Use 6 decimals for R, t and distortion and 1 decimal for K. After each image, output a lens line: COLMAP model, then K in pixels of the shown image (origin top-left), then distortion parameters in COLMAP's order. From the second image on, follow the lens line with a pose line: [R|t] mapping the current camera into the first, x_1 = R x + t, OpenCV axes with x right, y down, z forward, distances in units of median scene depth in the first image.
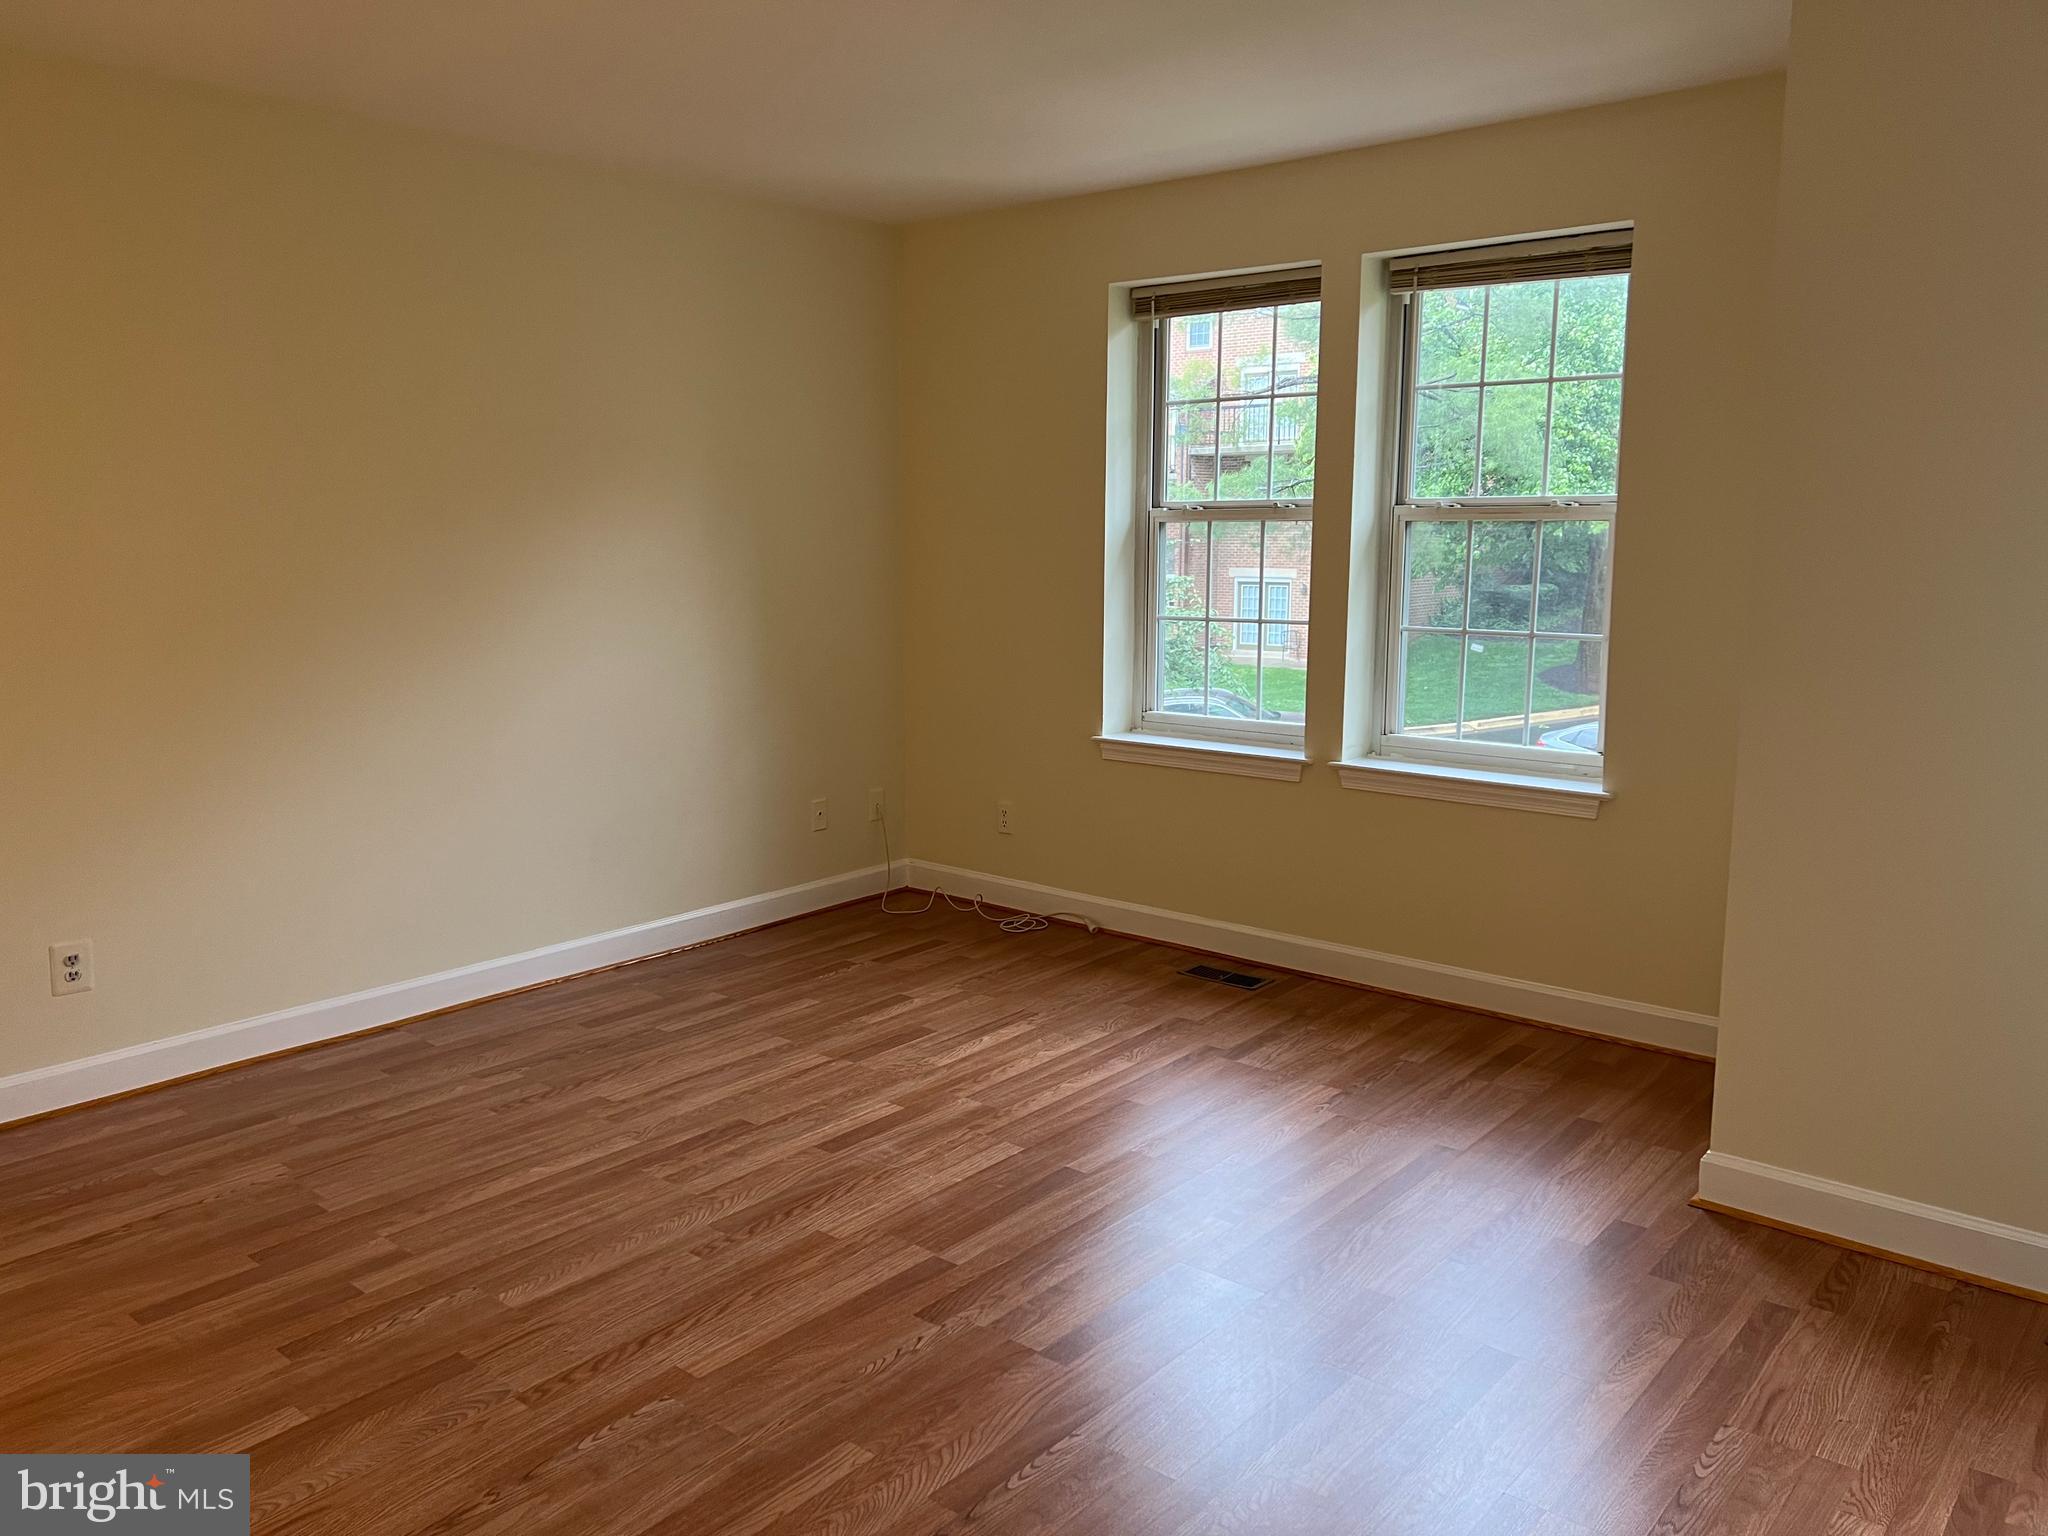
lens RADIAL K [[1531.3, 0, 1038.2], [0, 1531.3, 773.8], [0, 0, 1]] dist [0.076033, -0.088860]
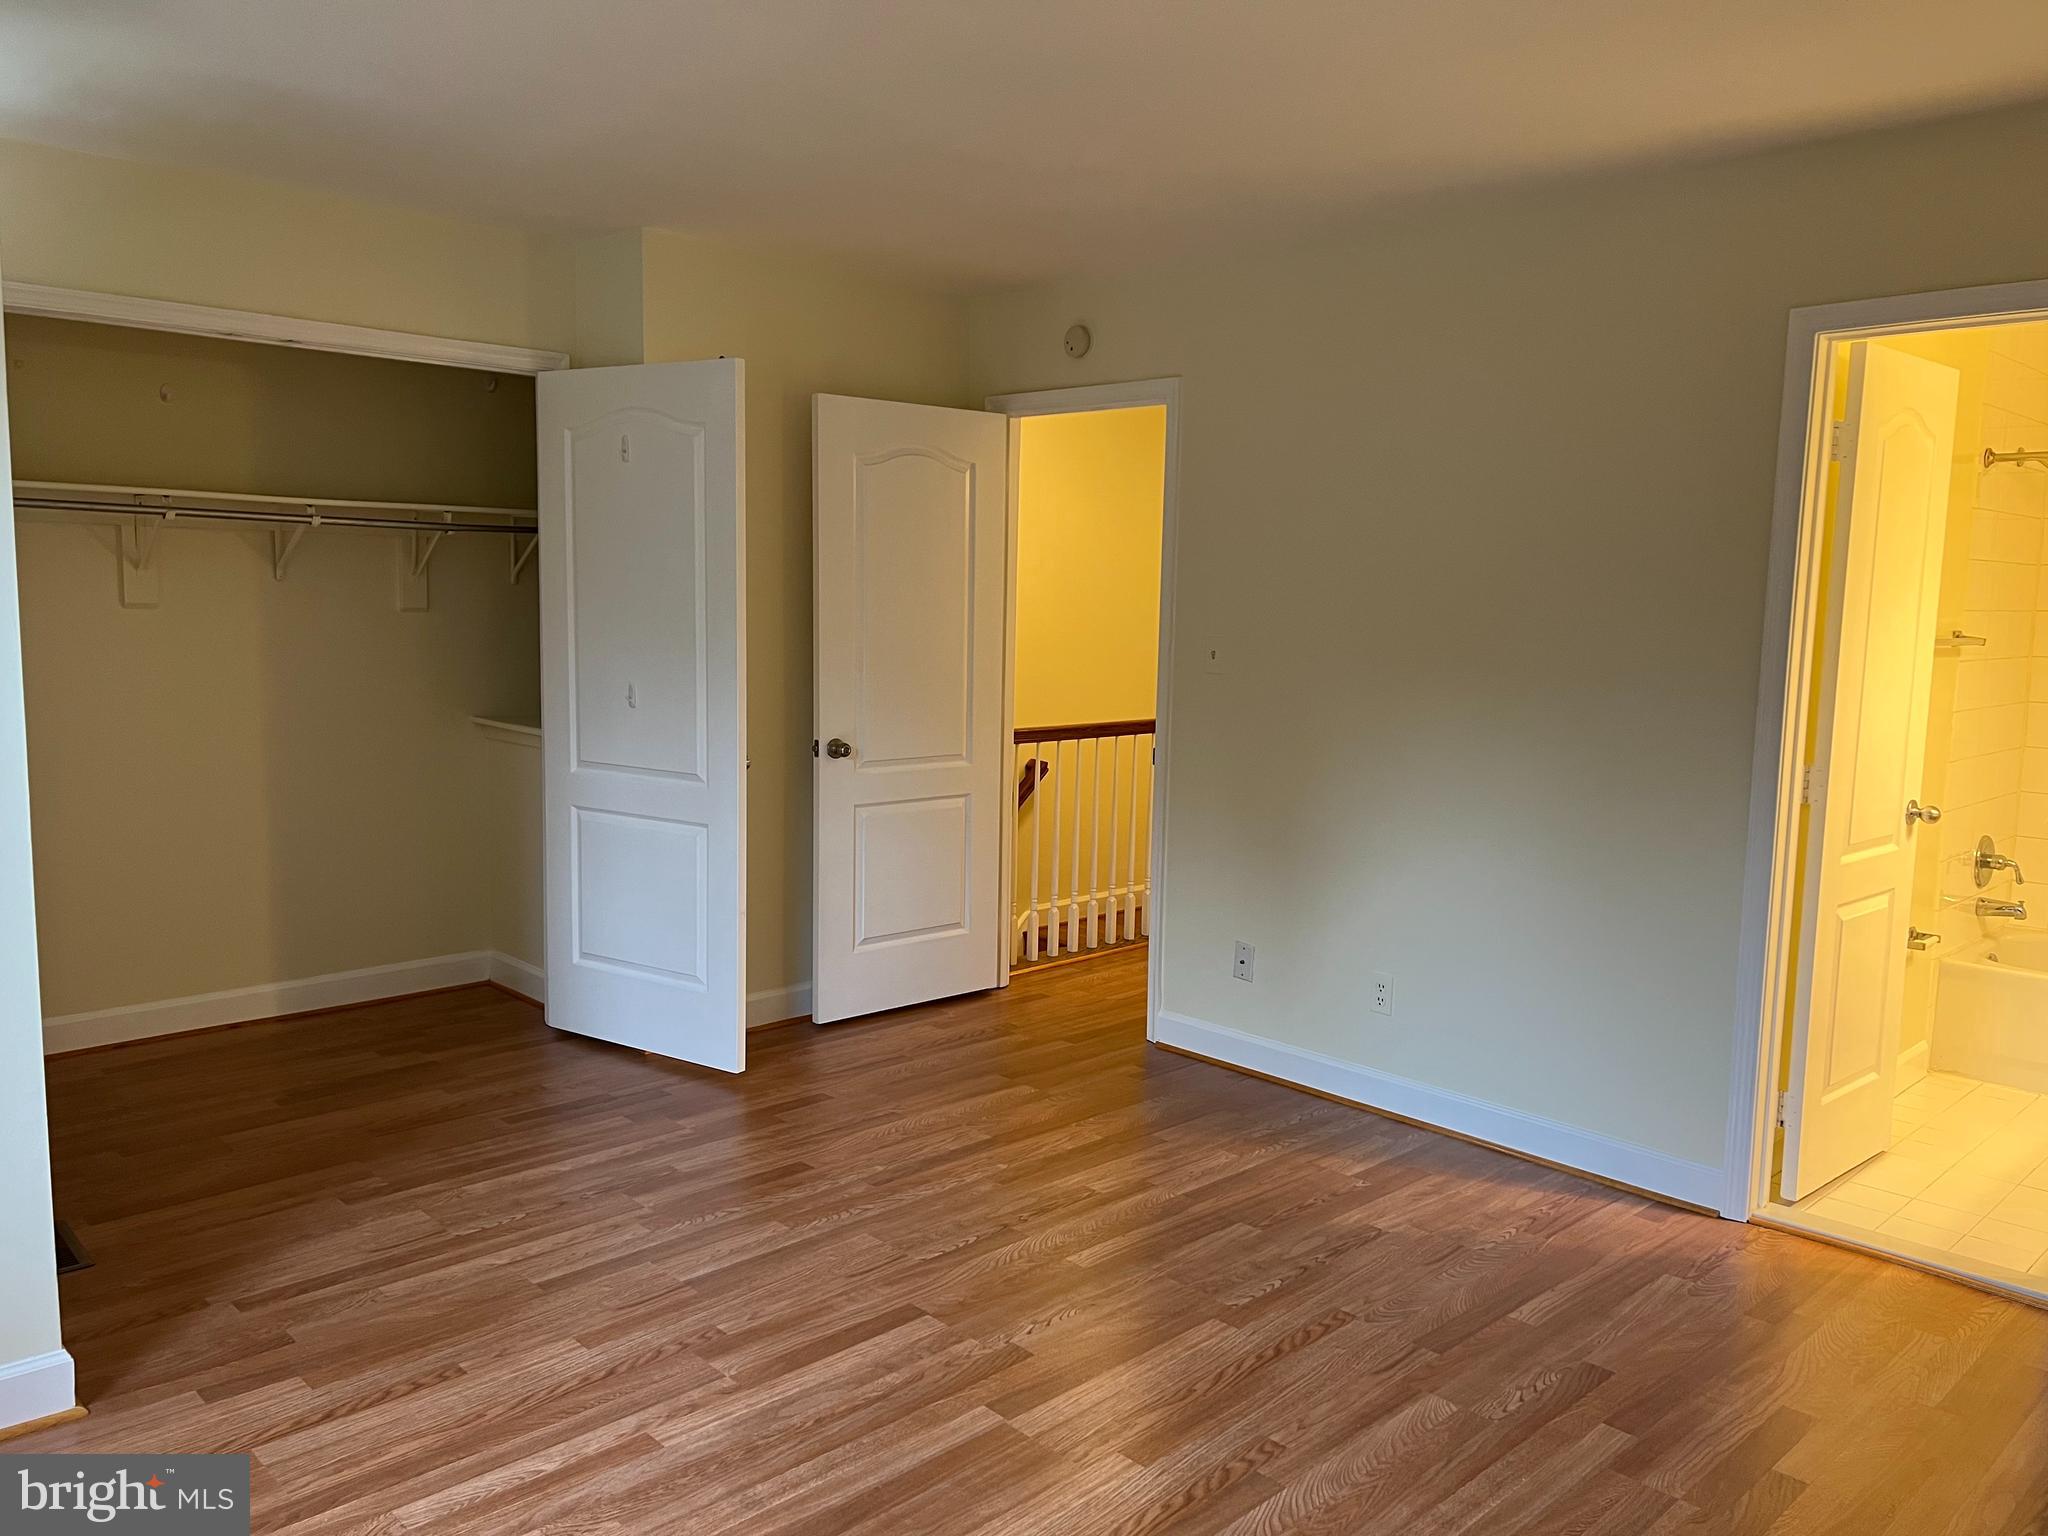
lens RADIAL K [[1531.3, 0, 1004.9], [0, 1531.3, 767.9], [0, 0, 1]] dist [0.076033, -0.088860]
pose [[-0.992482, -0.037847, 0.116392, -0.164817], [-0.003952, 0.960402, 0.278591, -0.320622], [-0.122327, 0.276036, -0.953331, 1.856125]]
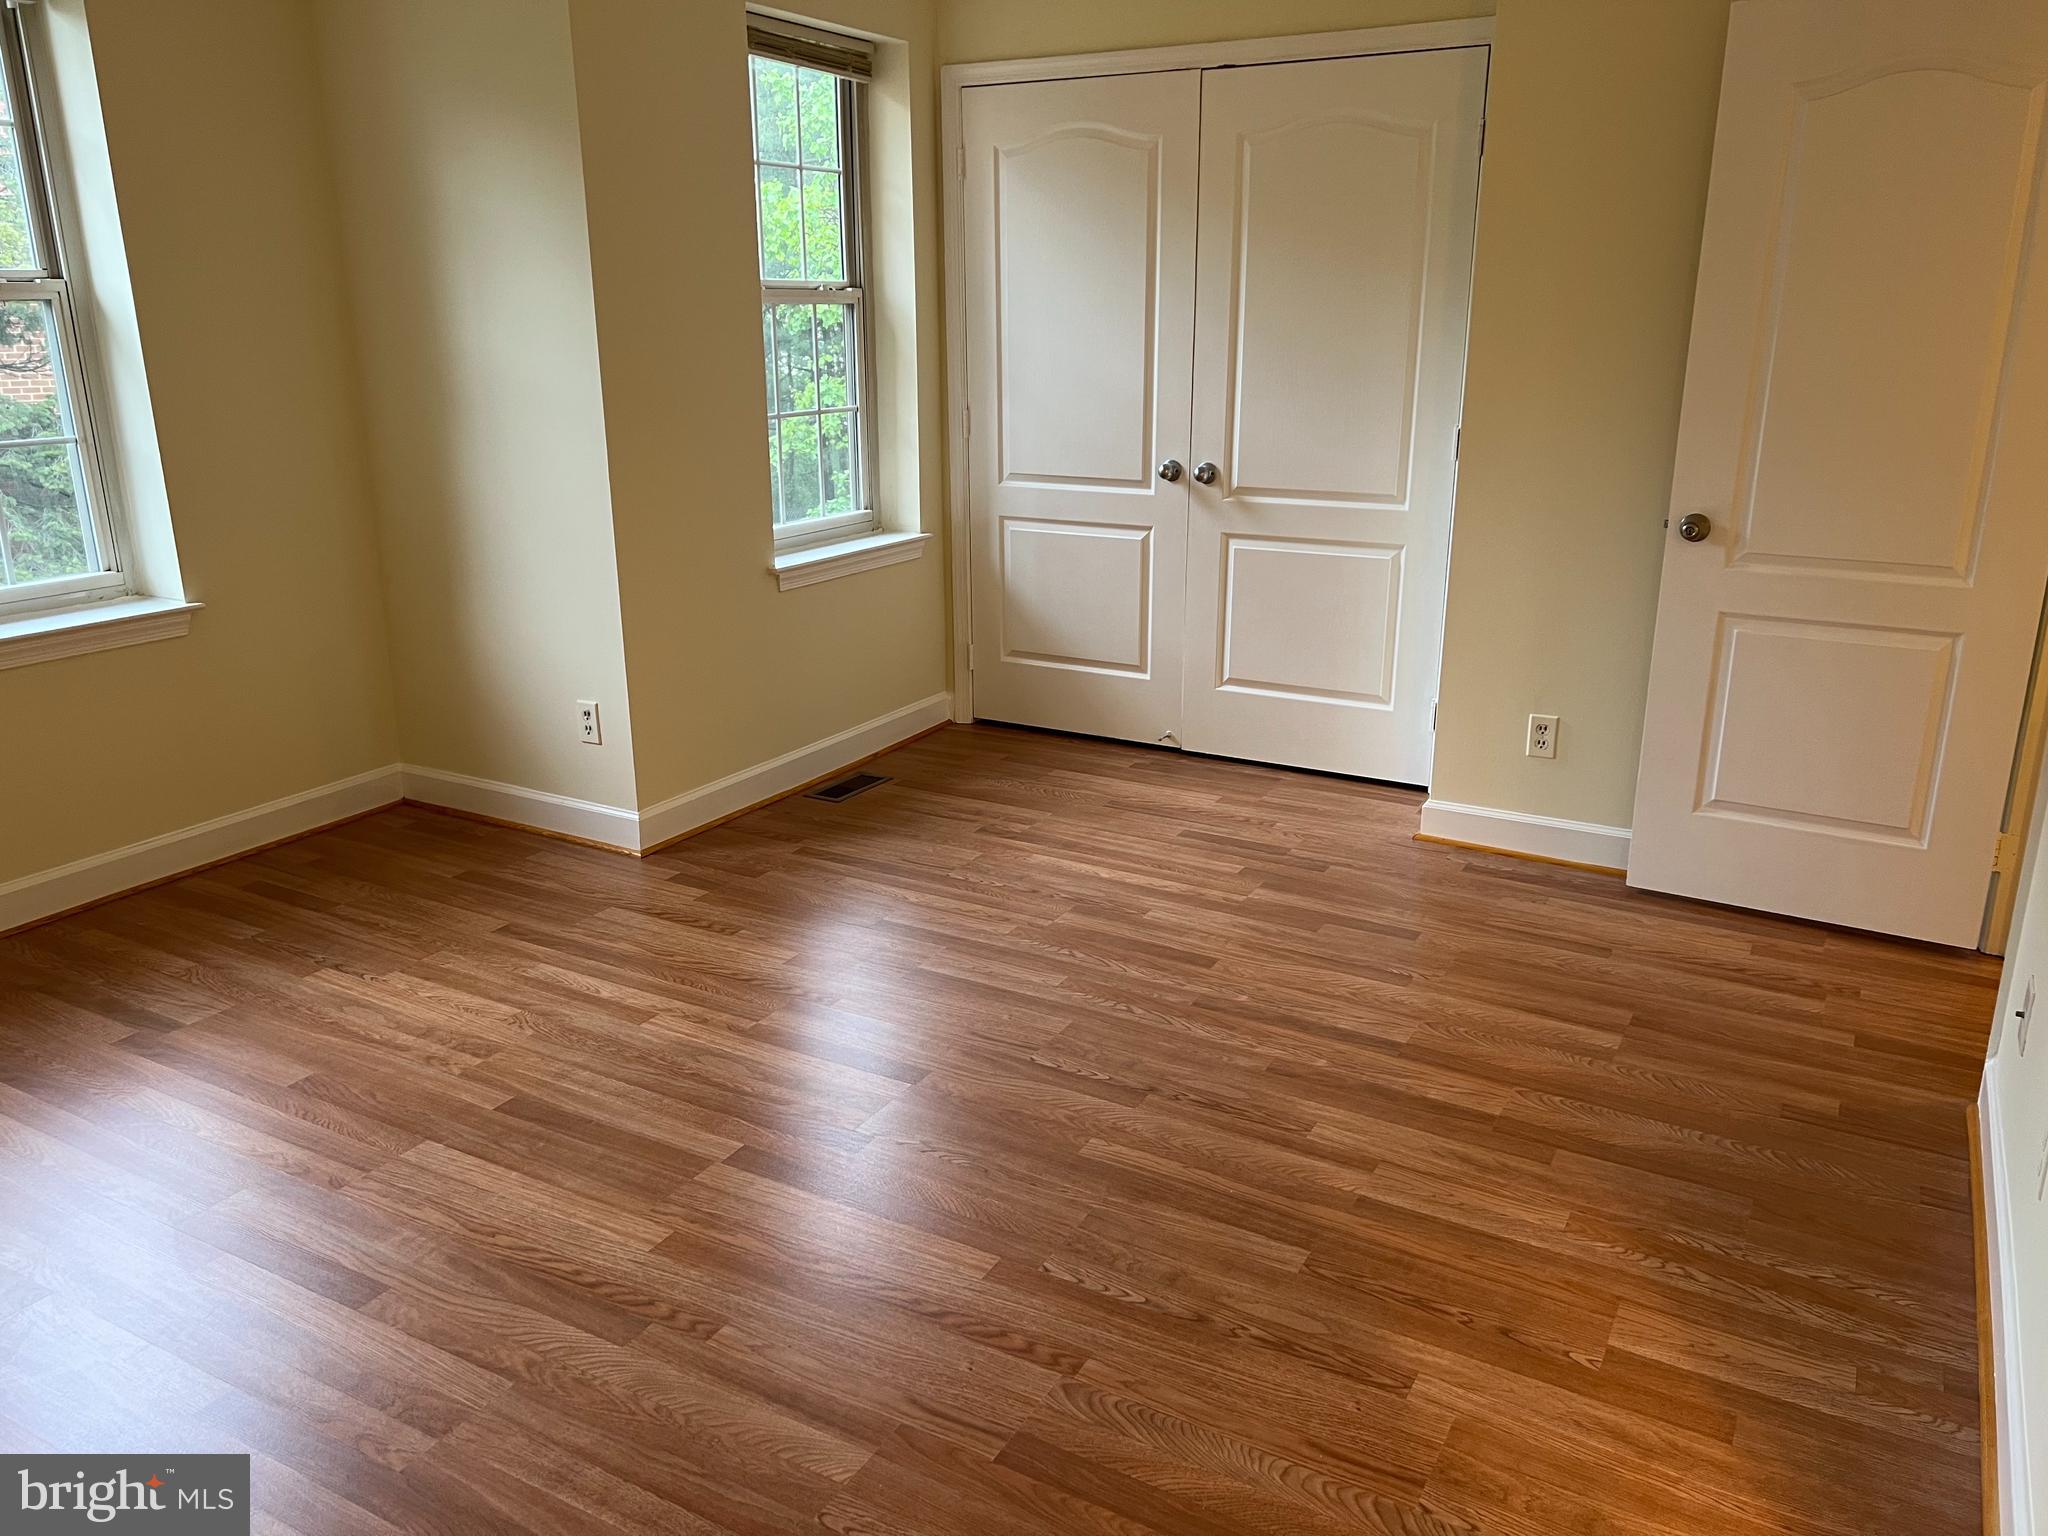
lens RADIAL K [[1531.3, 0, 1041.2], [0, 1531.3, 759.5], [0, 0, 1]] dist [0.076033, -0.088860]
pose [[-0.181209, -0.286734, 0.940716, -0.921151], [0.158091, 0.935619, 0.315633, -0.165990], [-0.970655, 0.205915, -0.124212, 0.935578]]
